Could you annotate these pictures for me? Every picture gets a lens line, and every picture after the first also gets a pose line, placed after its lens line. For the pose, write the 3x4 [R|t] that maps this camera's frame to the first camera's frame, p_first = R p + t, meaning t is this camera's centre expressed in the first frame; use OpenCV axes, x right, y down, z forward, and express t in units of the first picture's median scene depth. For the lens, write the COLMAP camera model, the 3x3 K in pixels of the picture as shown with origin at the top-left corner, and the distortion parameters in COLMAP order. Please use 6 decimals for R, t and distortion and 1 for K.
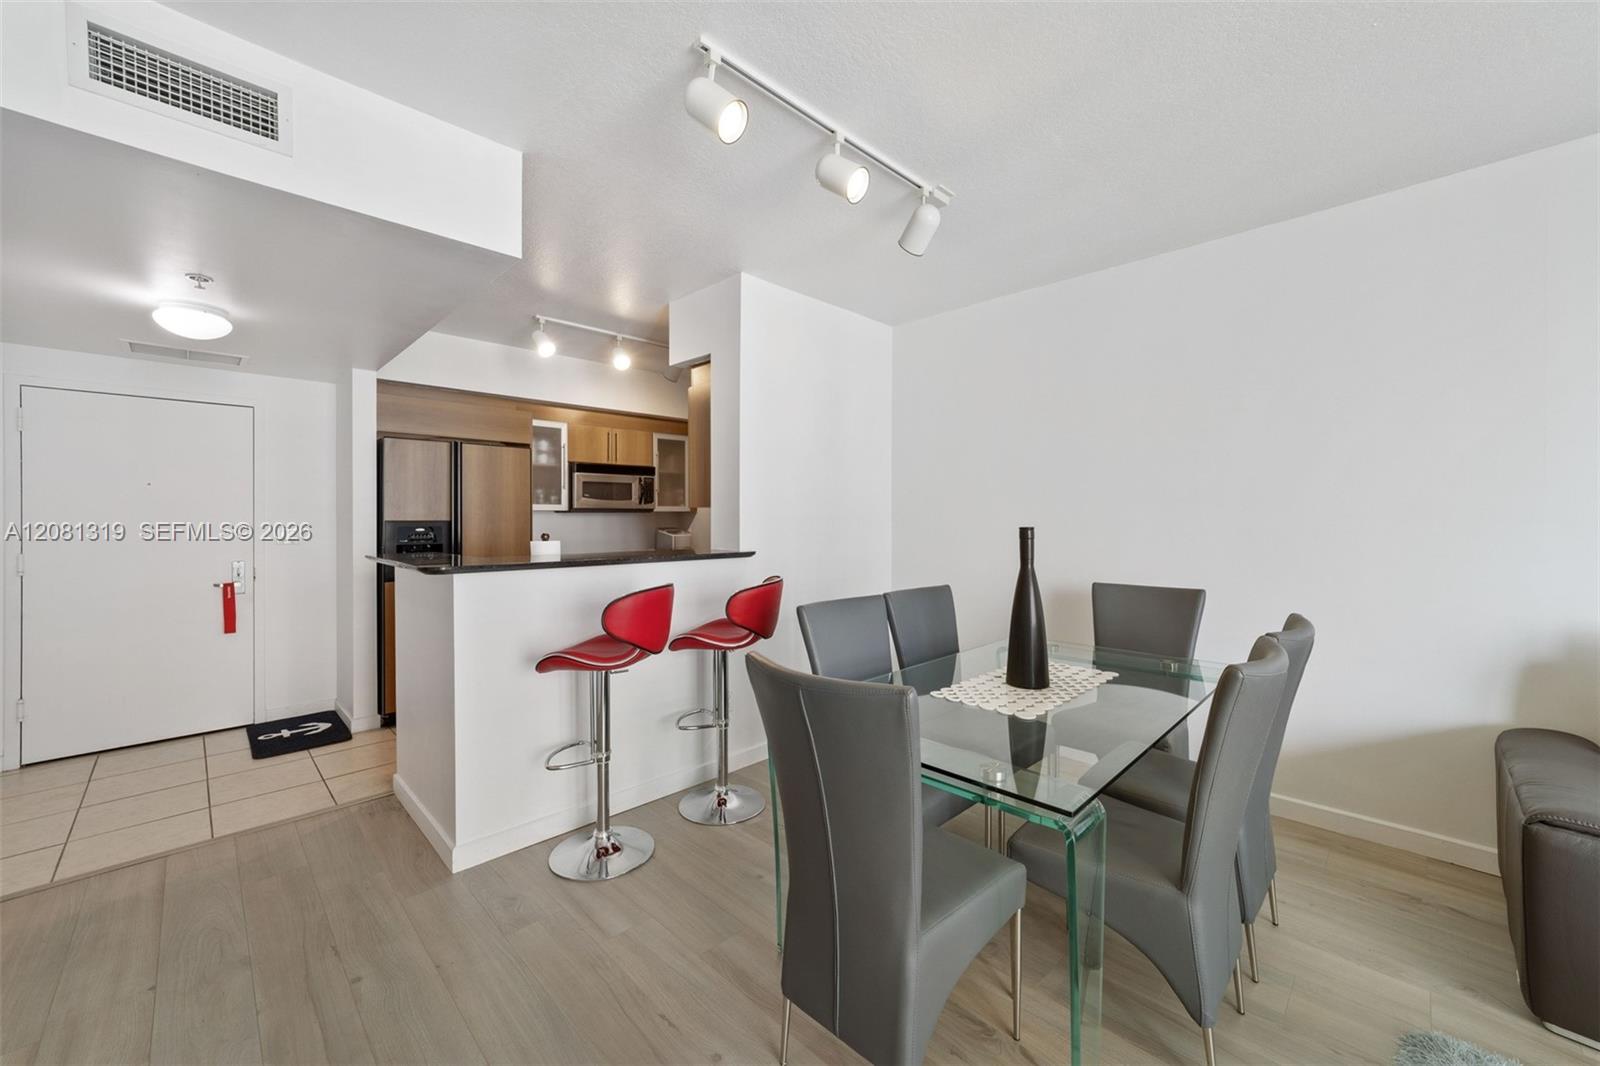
lens RADIAL K [[628.7, 0, 796.7], [0, 628.7, 522.5], [0, 0, 1]] dist [-0.001402, -0.000088]
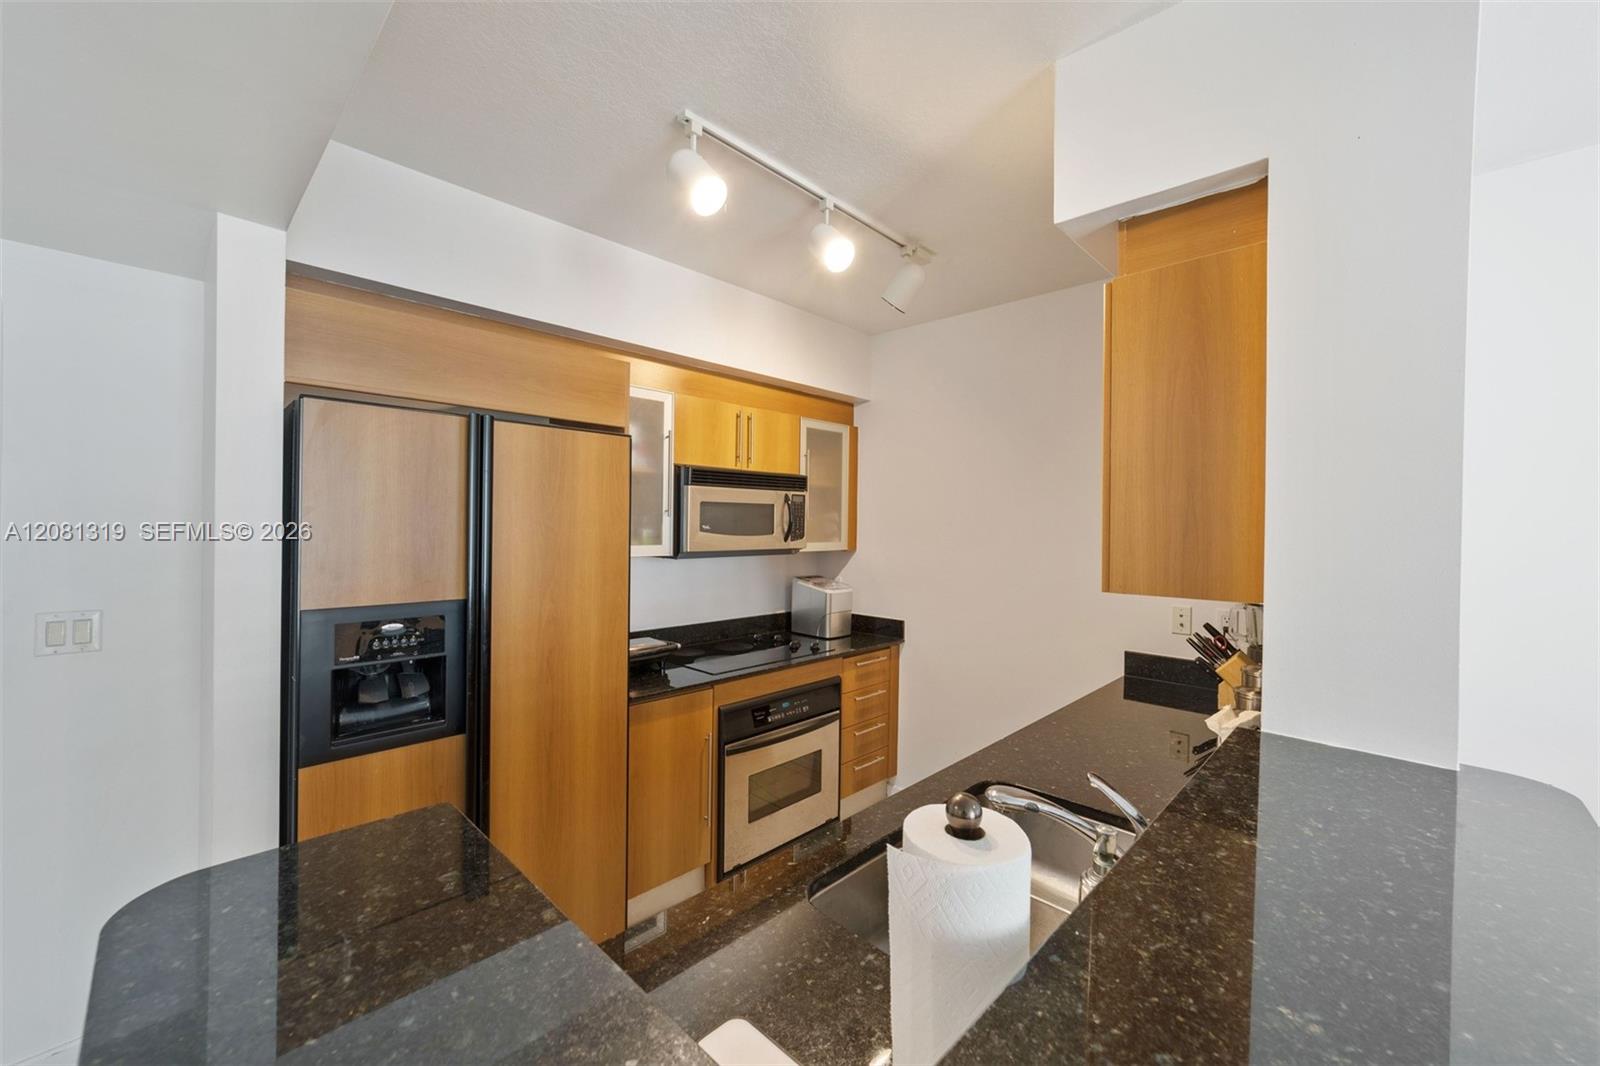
lens RADIAL K [[629.7, 0, 800.0], [0, 629.7, 533.0], [0, 0, 1]] dist [-0.001074, -0.000158]
pose [[0.999030, 0.010862, 0.042678, -0.279874], [-0.011188, 0.999910, 0.007406, -0.043981], [-0.042593, -0.007876, 0.999061, 0.460302]]
